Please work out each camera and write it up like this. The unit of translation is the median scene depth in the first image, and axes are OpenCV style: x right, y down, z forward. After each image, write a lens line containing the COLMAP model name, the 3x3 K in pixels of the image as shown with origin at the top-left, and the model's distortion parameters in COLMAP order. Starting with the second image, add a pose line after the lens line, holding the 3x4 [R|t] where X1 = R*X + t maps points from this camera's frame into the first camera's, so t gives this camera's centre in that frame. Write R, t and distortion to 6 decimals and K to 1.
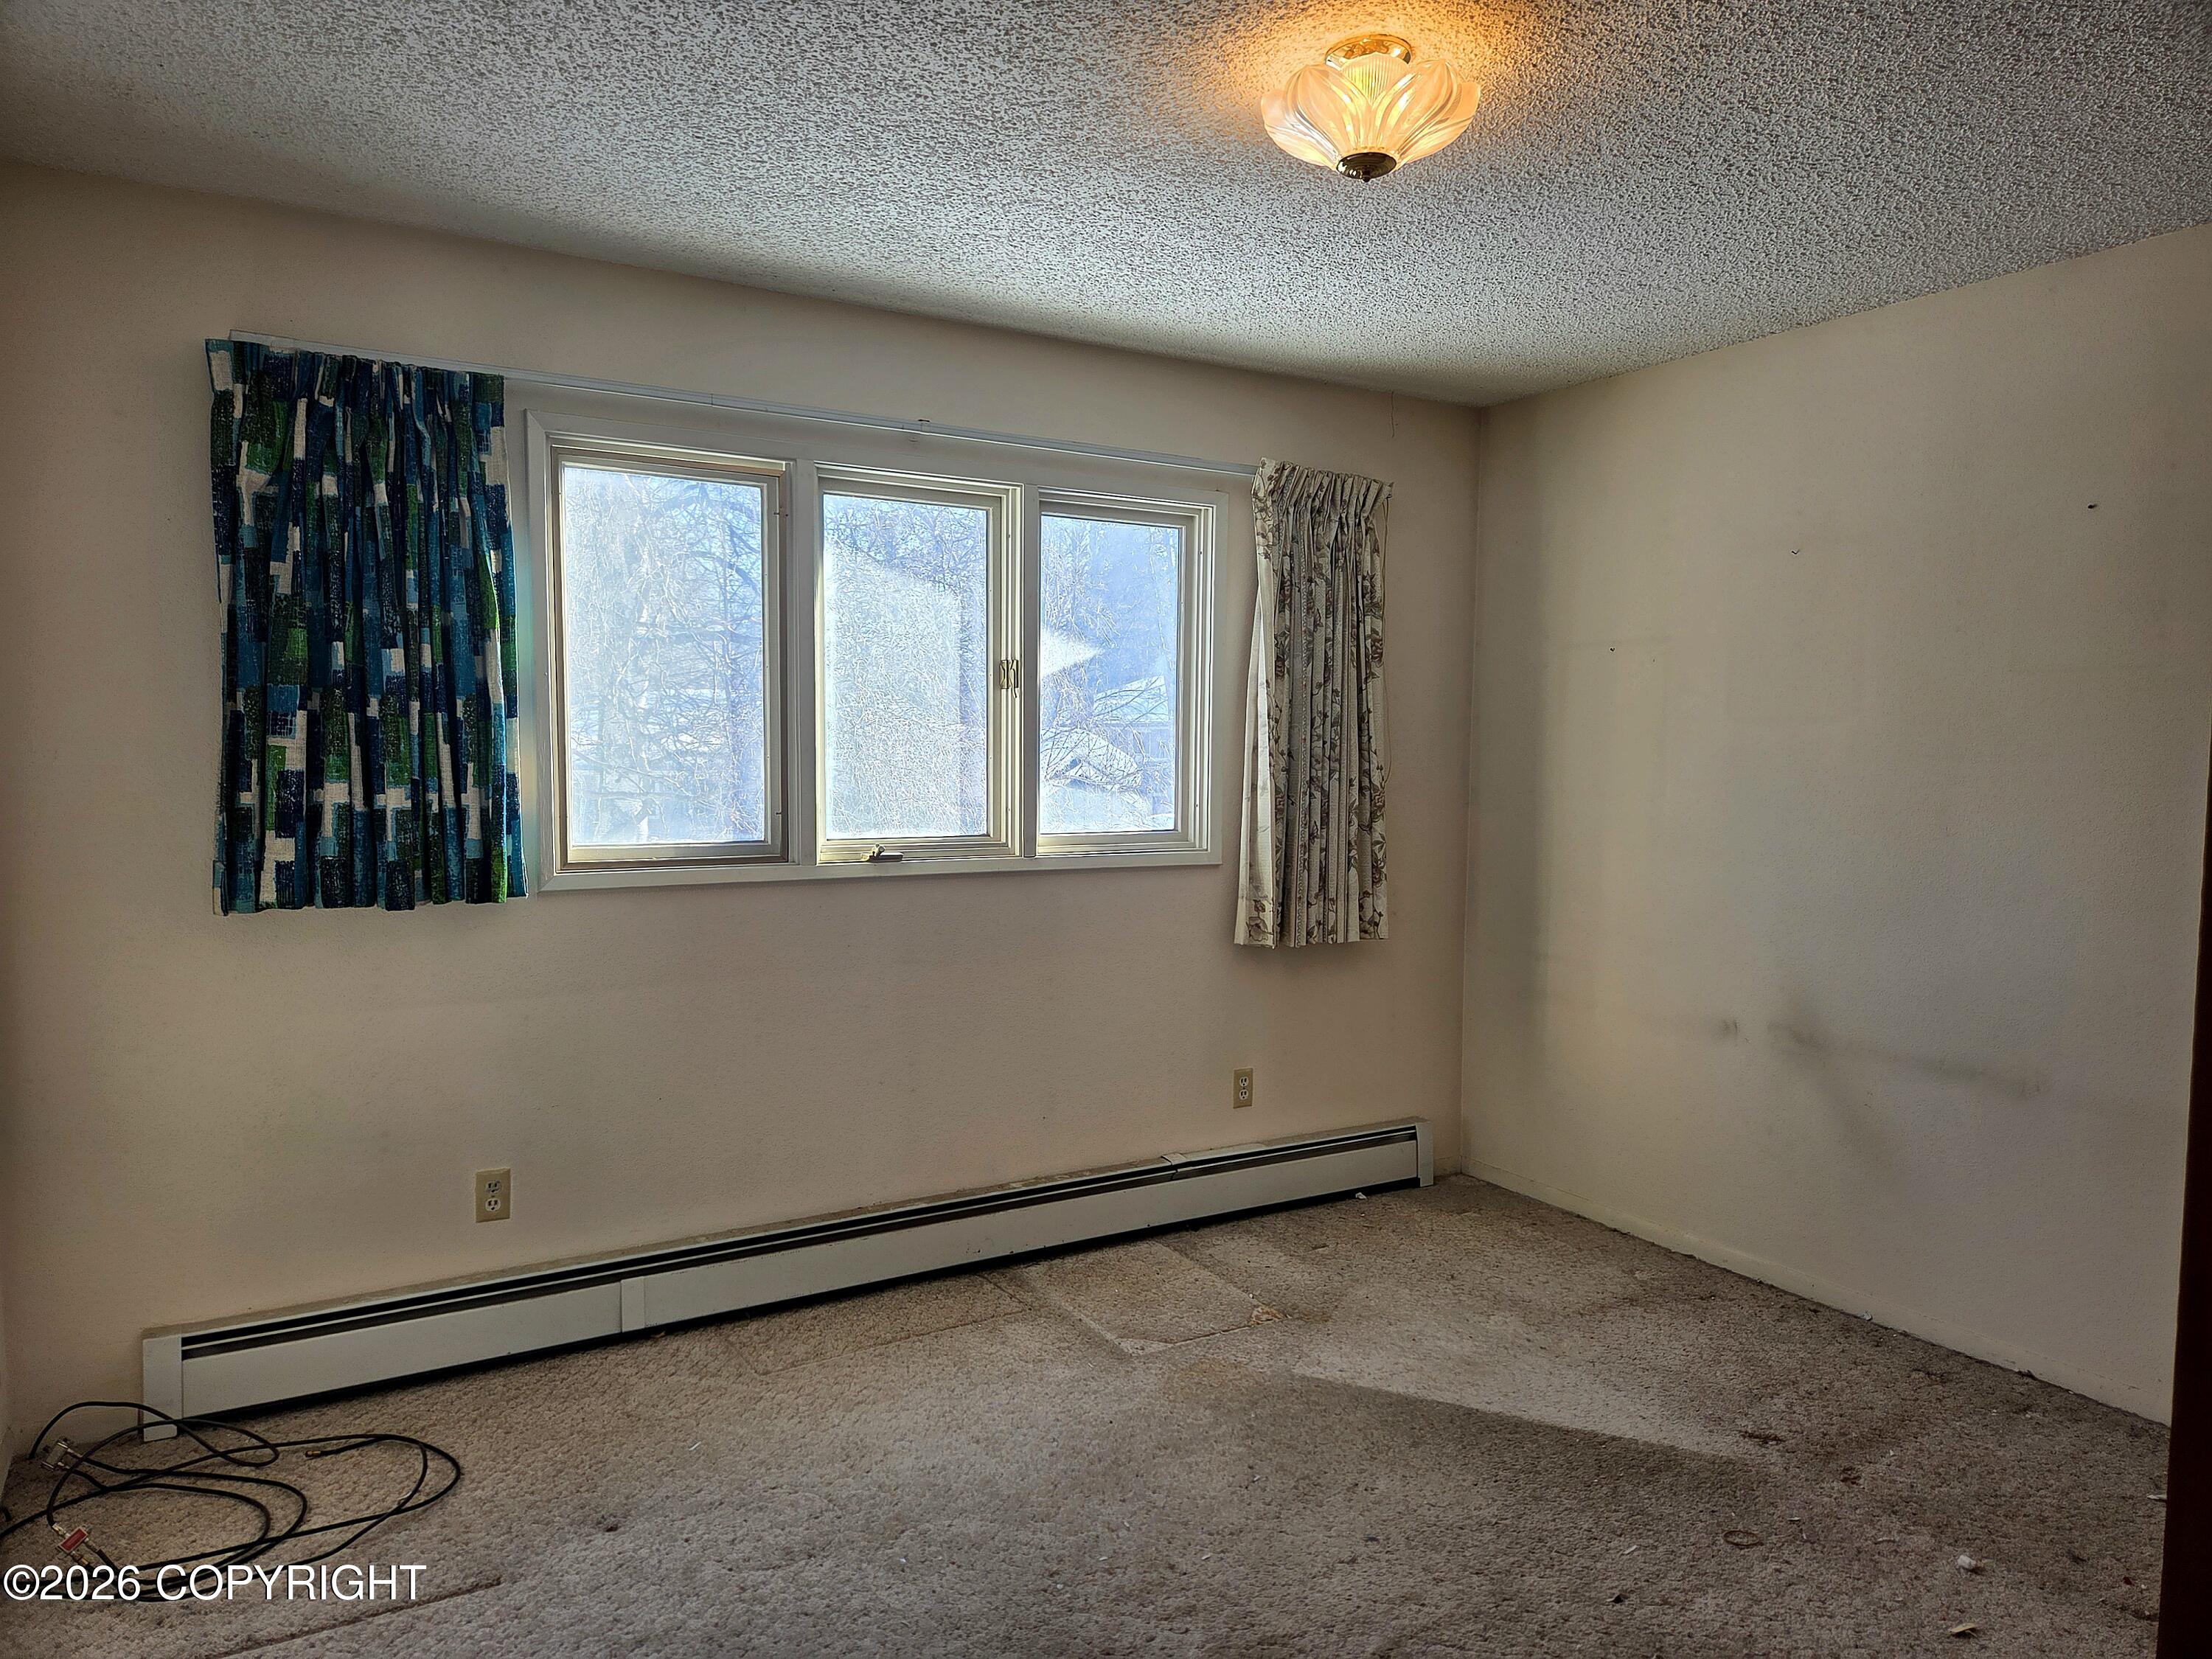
lens RADIAL K [[1423.9, 0, 1118.3], [0, 1423.9, 845.3], [0, 0, 1]] dist [0.030051, -0.030138]
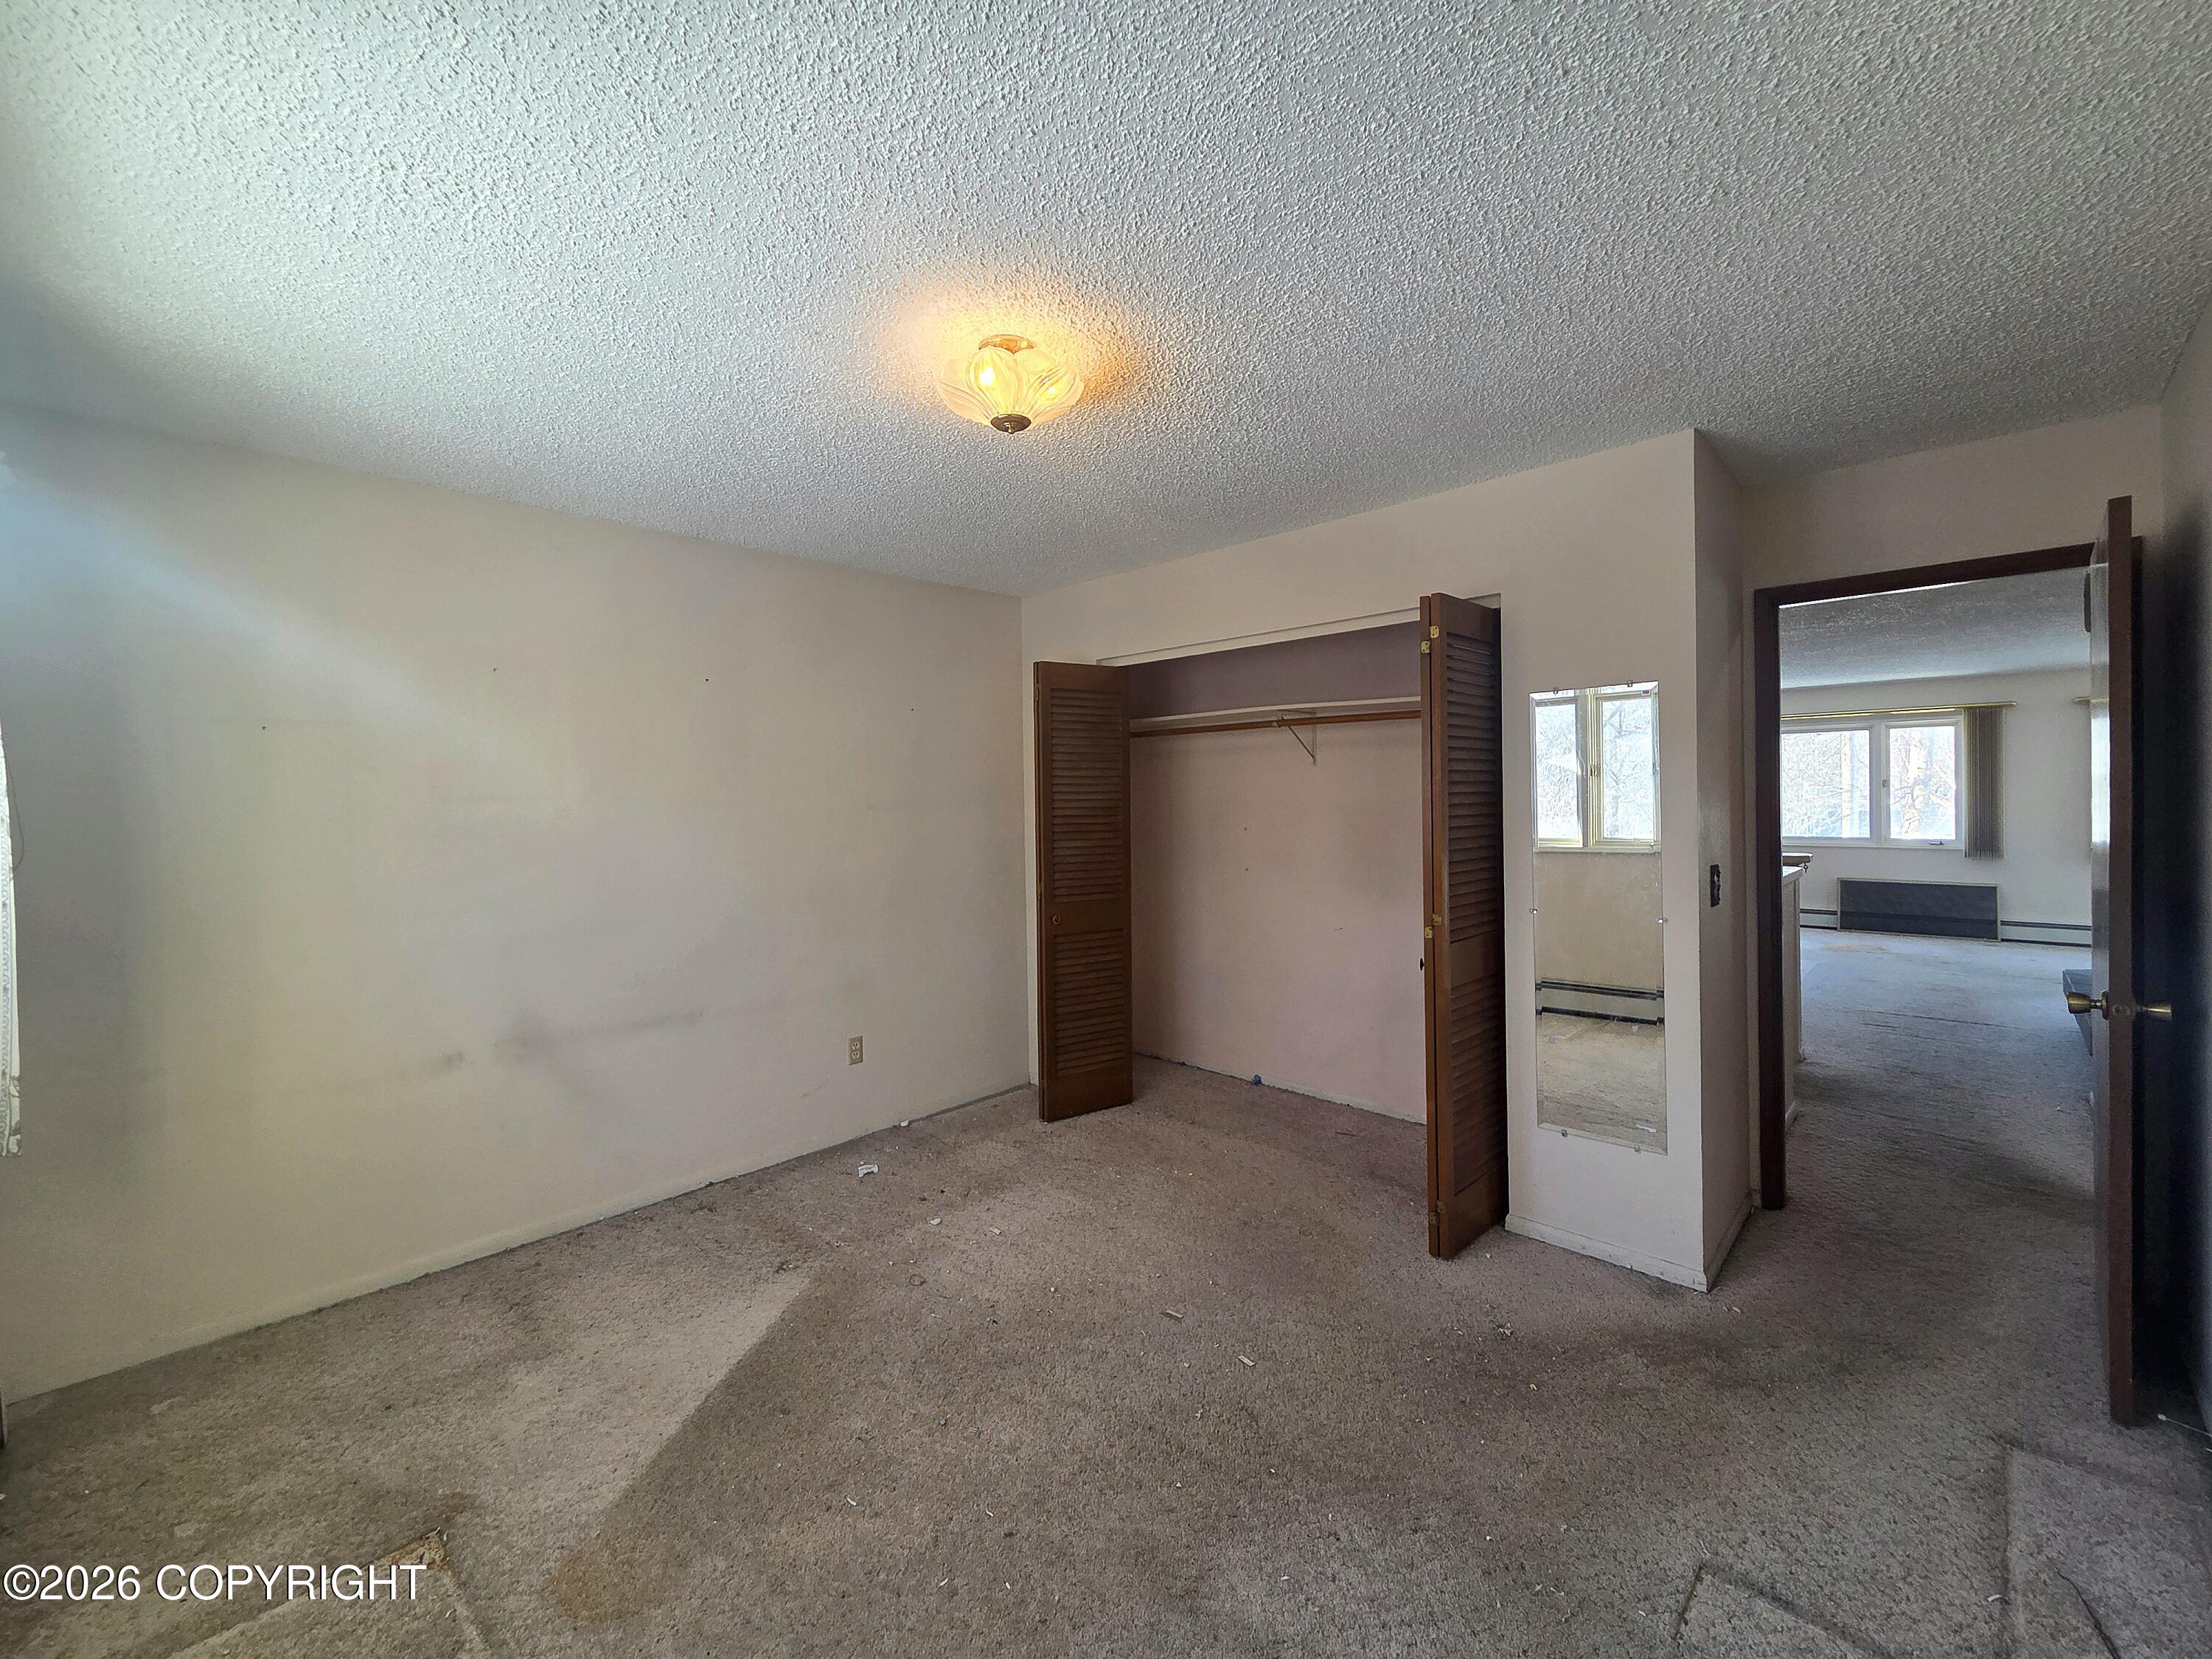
lens RADIAL K [[907.5, 0, 1100.9], [0, 907.5, 806.4], [0, 0, 1]] dist [0.001827, -0.000113]
pose [[-0.235277, -0.022875, 0.971659, -0.729131], [0.085341, 0.995375, 0.044098, -0.116532], [-0.968174, 0.093298, -0.232237, 1.108469]]
